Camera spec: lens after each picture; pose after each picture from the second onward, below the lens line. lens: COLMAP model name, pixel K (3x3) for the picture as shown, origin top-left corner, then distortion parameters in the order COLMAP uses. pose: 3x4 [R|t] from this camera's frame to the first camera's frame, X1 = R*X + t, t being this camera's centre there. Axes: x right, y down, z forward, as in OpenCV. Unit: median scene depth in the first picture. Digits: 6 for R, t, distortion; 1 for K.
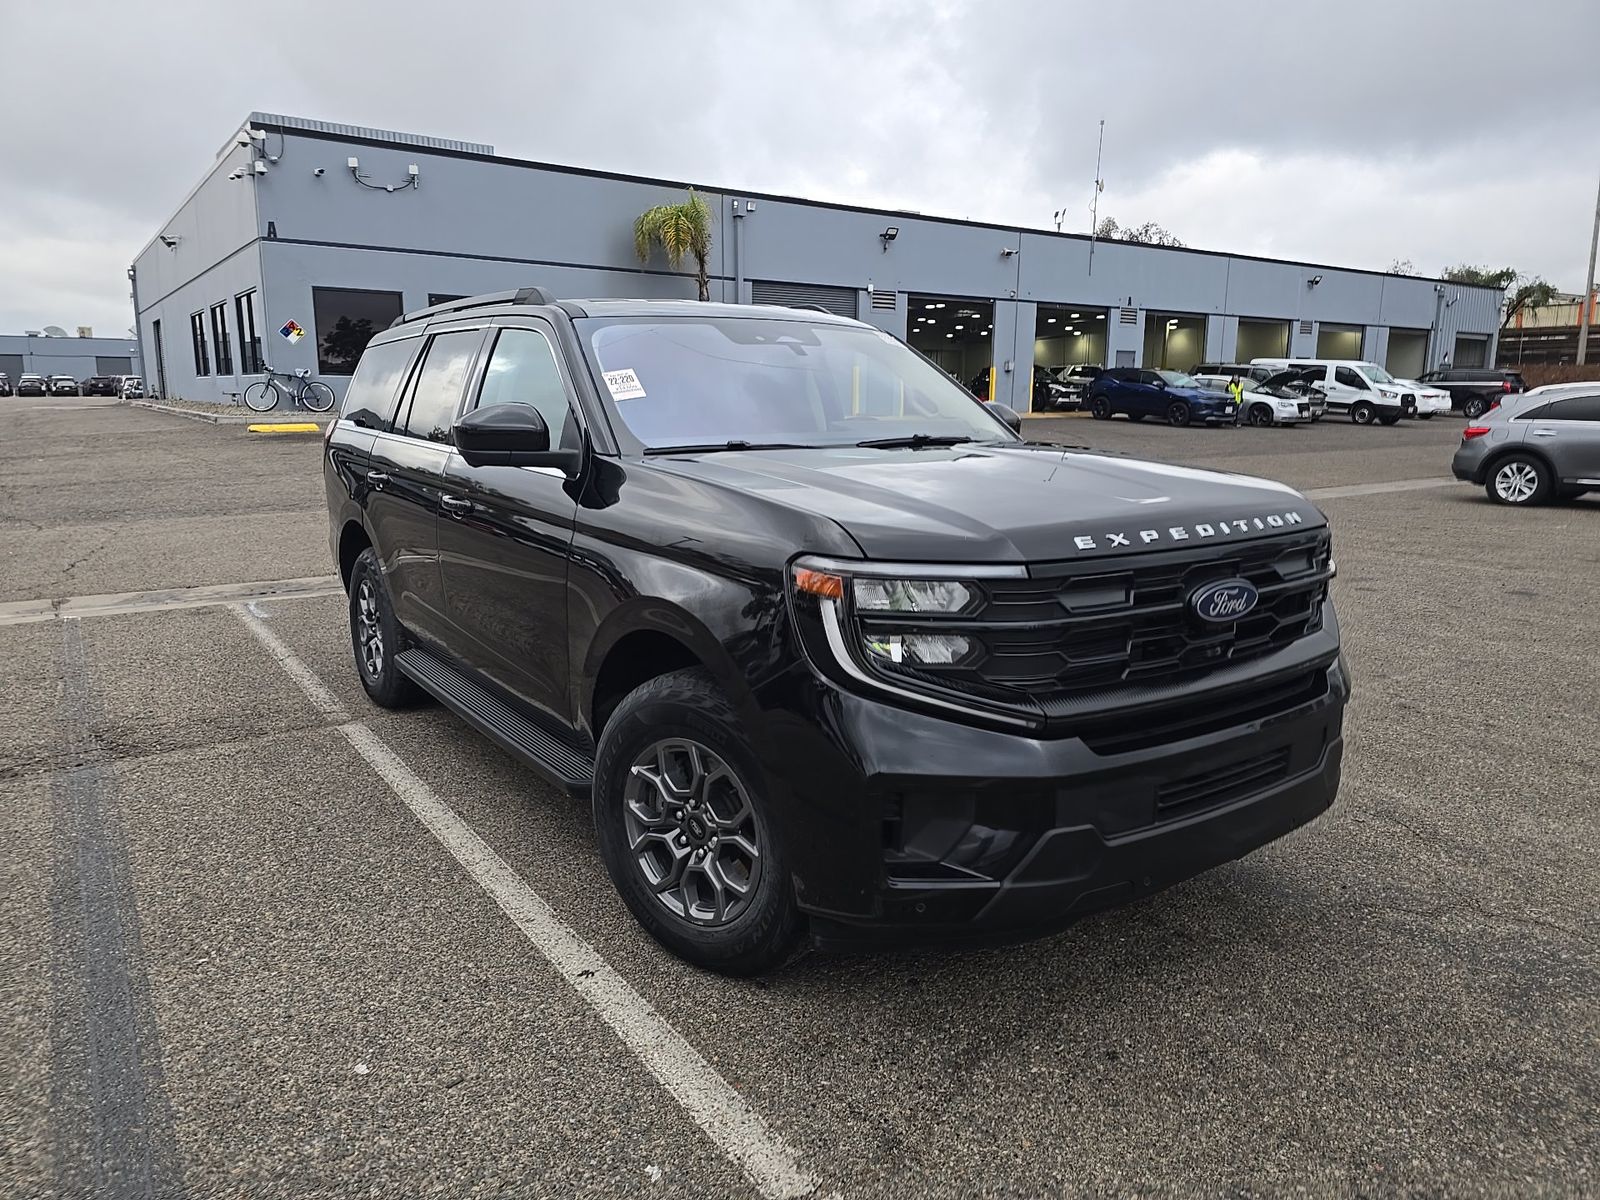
lens RADIAL K [[1080.3, 0, 783.6], [0, 1080.3, 604.9], [0, 0, 1]] dist [0.070466, -0.072340]
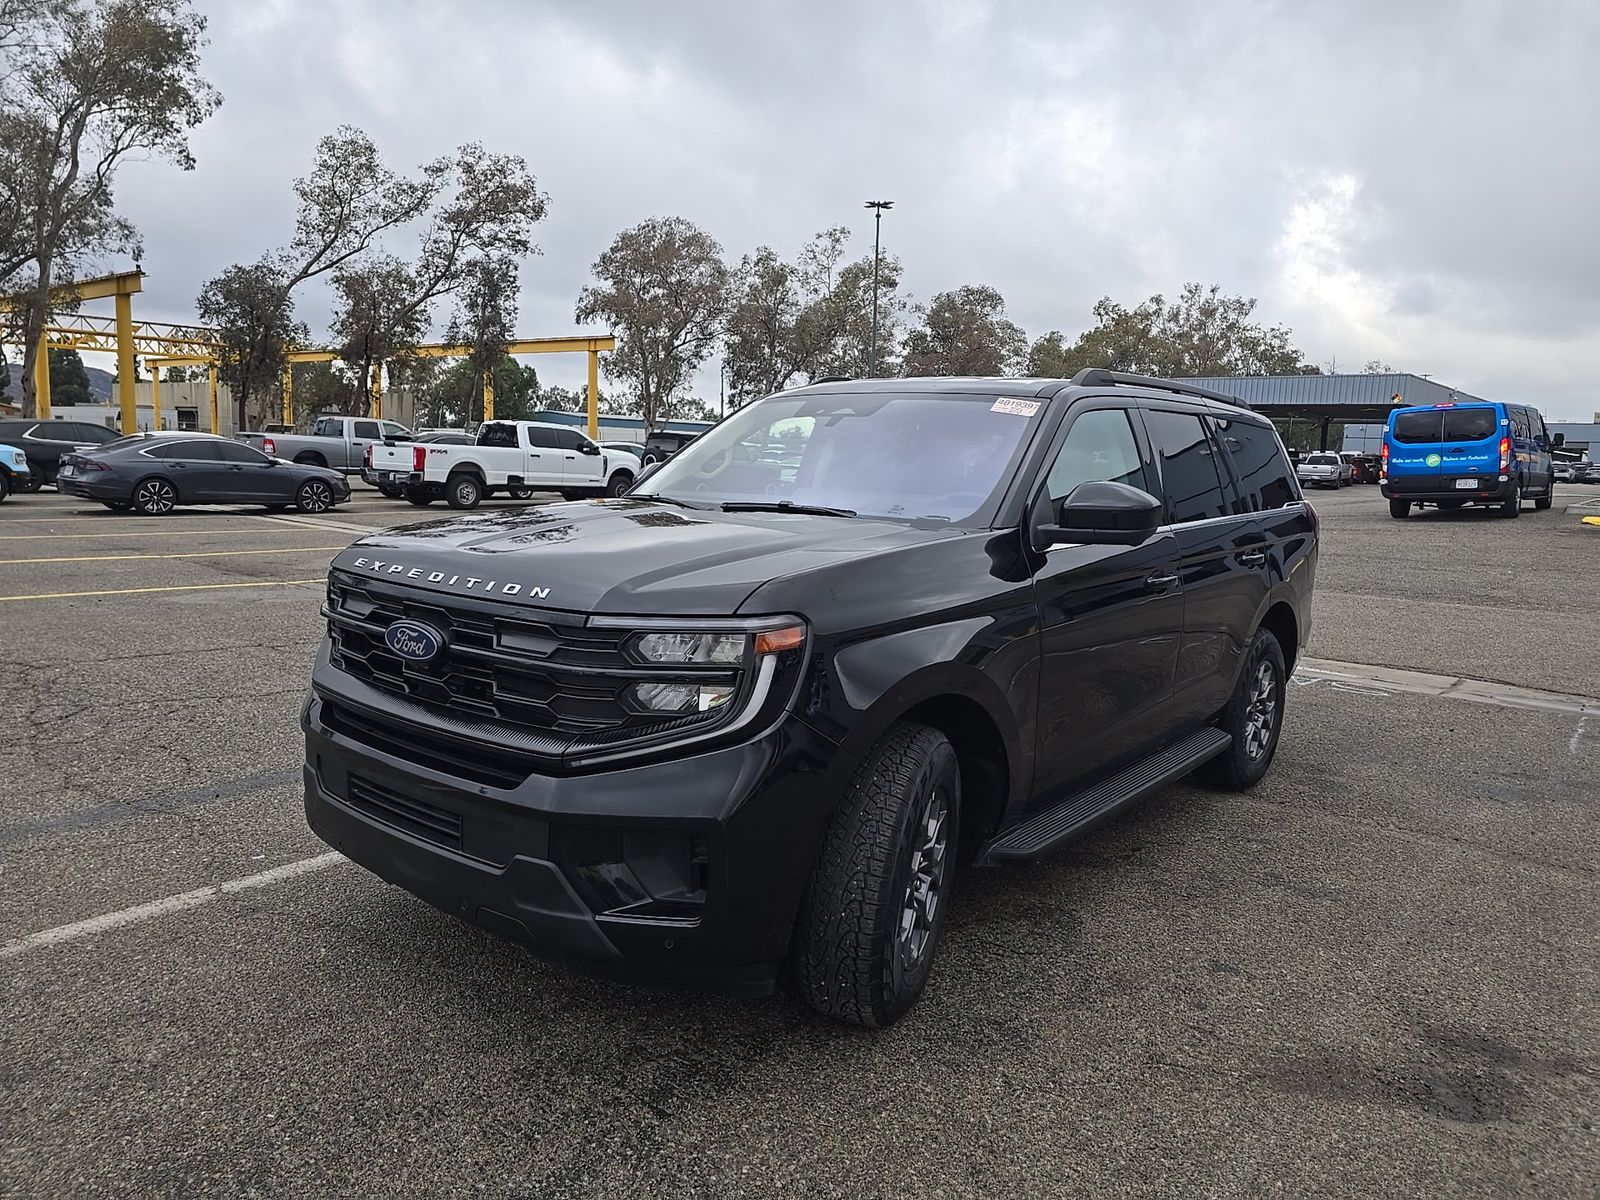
lens RADIAL K [[1089.6, 0, 800.0], [0, 1089.6, 600.0], [0, 0, 1]] dist [0.024561, 0.000587]
pose [[0.242624, 0.132229, -0.961067, 0.346026], [-0.211846, 0.973980, 0.080525, -0.047775], [0.946707, 0.184061, 0.264323, 0.240777]]
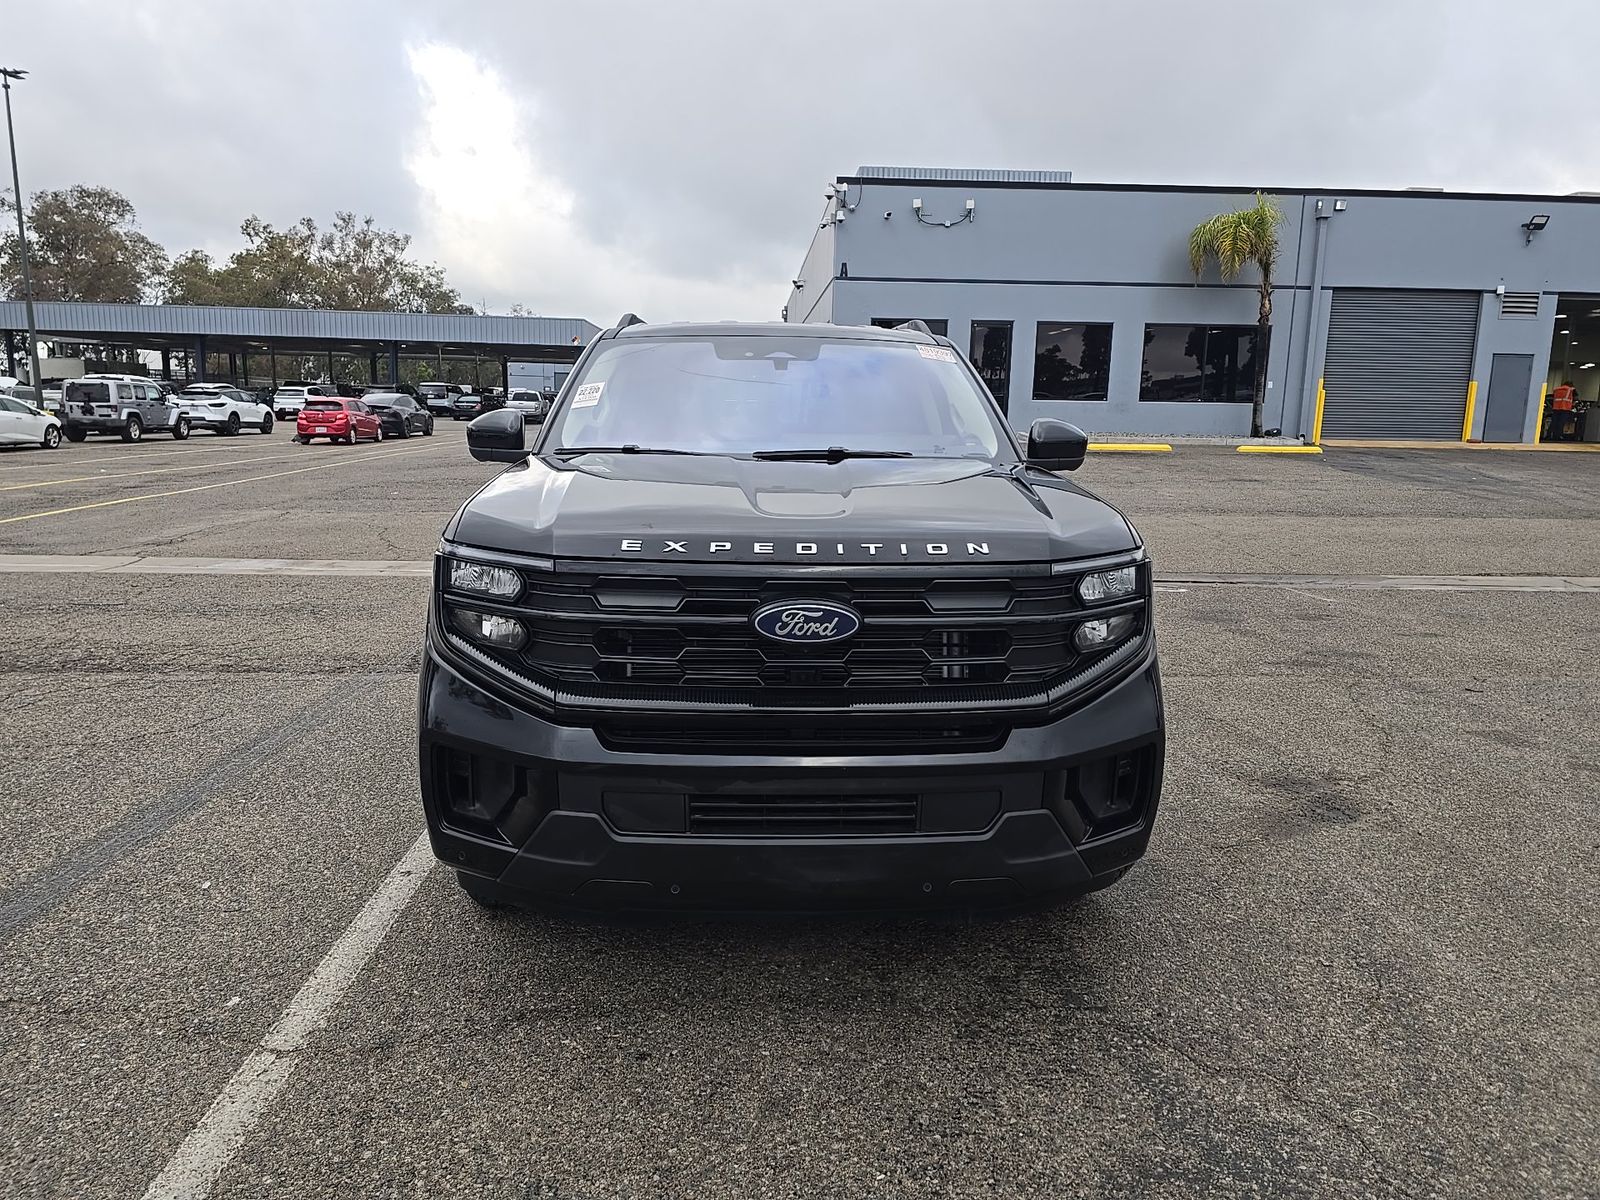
lens RADIAL K [[1080.3, 0, 783.6], [0, 1080.3, 604.9], [0, 0, 1]] dist [0.070466, -0.072340]
pose [[0.839049, 0.106118, -0.533606, 0.199864], [-0.116659, 0.993073, 0.014056, -0.006710], [0.531401, 0.050457, 0.845617, 0.043901]]
